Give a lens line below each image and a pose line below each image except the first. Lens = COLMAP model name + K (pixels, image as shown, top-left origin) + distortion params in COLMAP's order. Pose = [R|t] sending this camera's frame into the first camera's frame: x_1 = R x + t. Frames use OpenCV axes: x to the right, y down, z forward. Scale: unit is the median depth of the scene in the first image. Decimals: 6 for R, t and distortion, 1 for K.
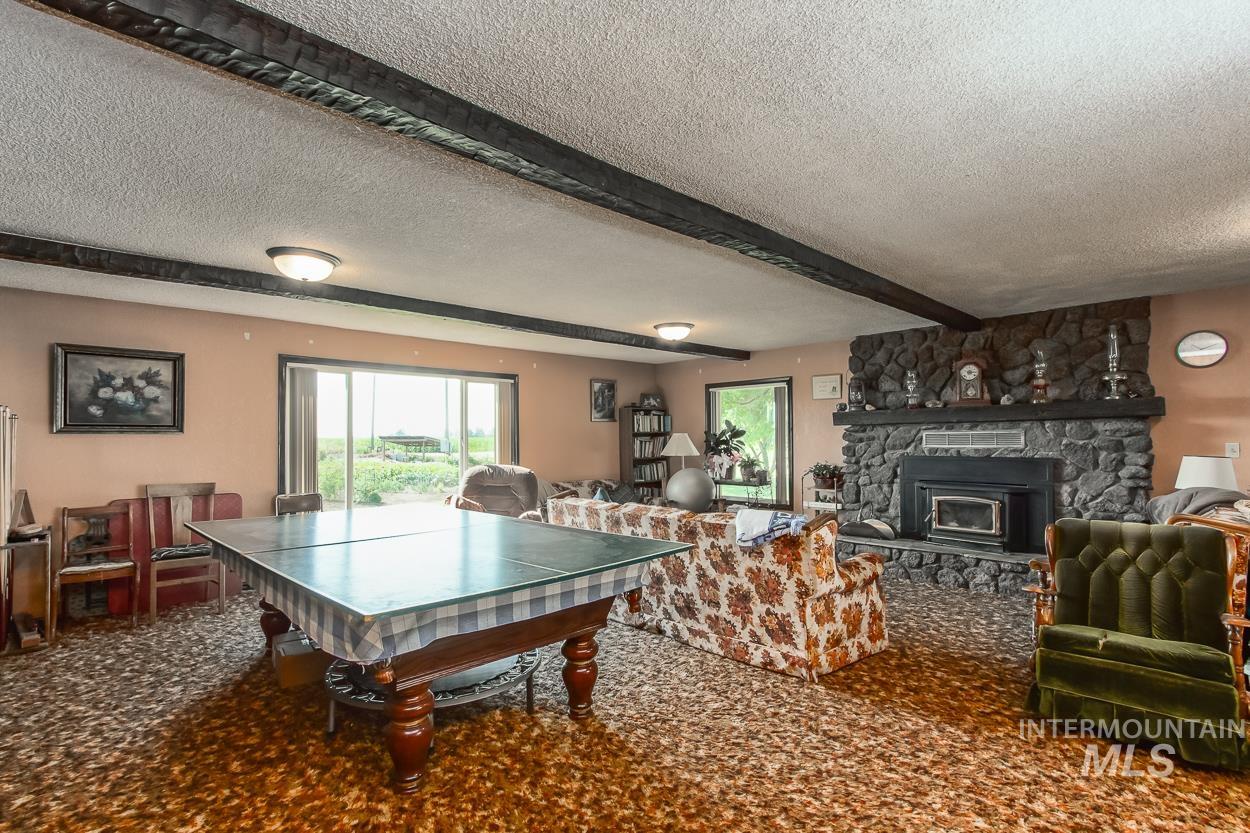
lens RADIAL K [[583.8, 0, 622.0], [0, 583.8, 430.4], [0, 0, 1]] dist [-0.003165, 0.006216]
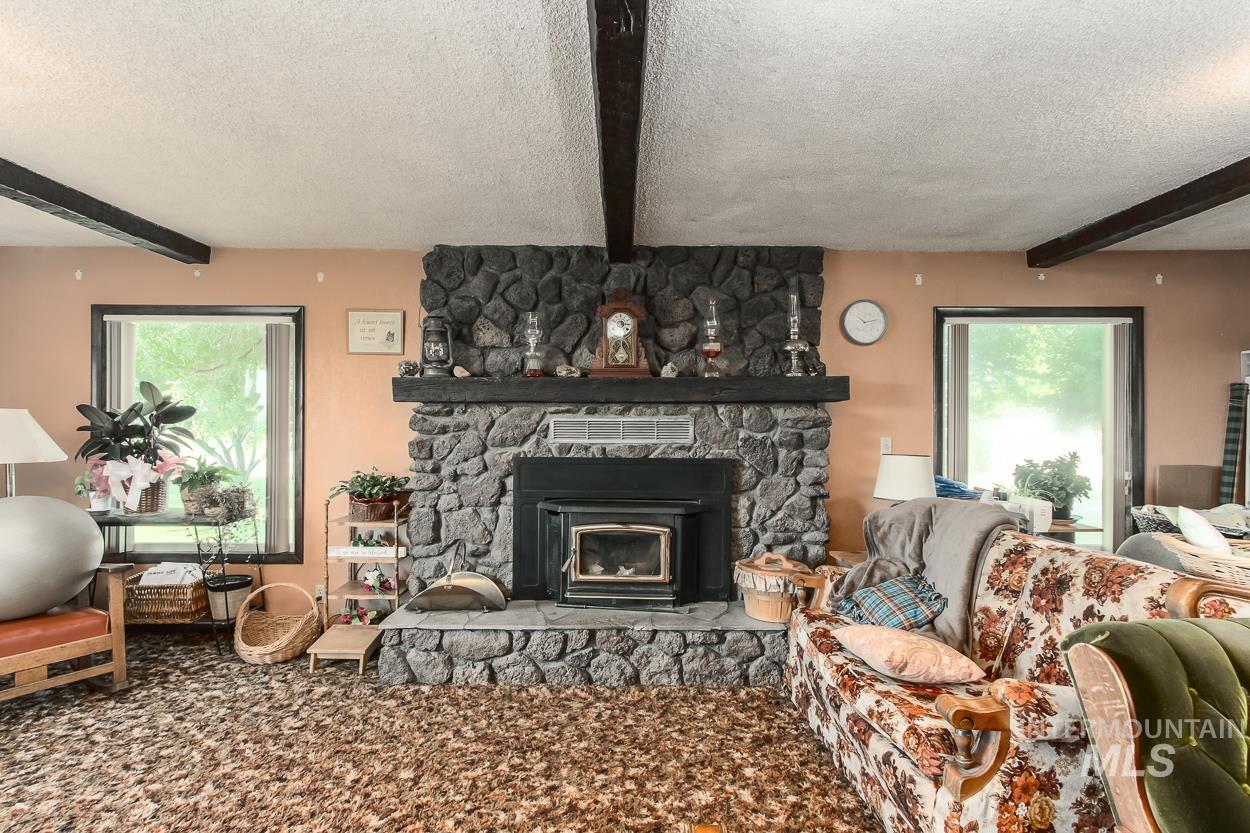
lens RADIAL K [[583.8, 0, 622.0], [0, 583.8, 430.4], [0, 0, 1]] dist [-0.003165, 0.006216]
pose [[0.682401, 0.011260, 0.730892, 0.130037], [-0.021874, 0.999748, 0.005021, 0.011842], [-0.730651, -0.019414, 0.682475, 0.539991]]
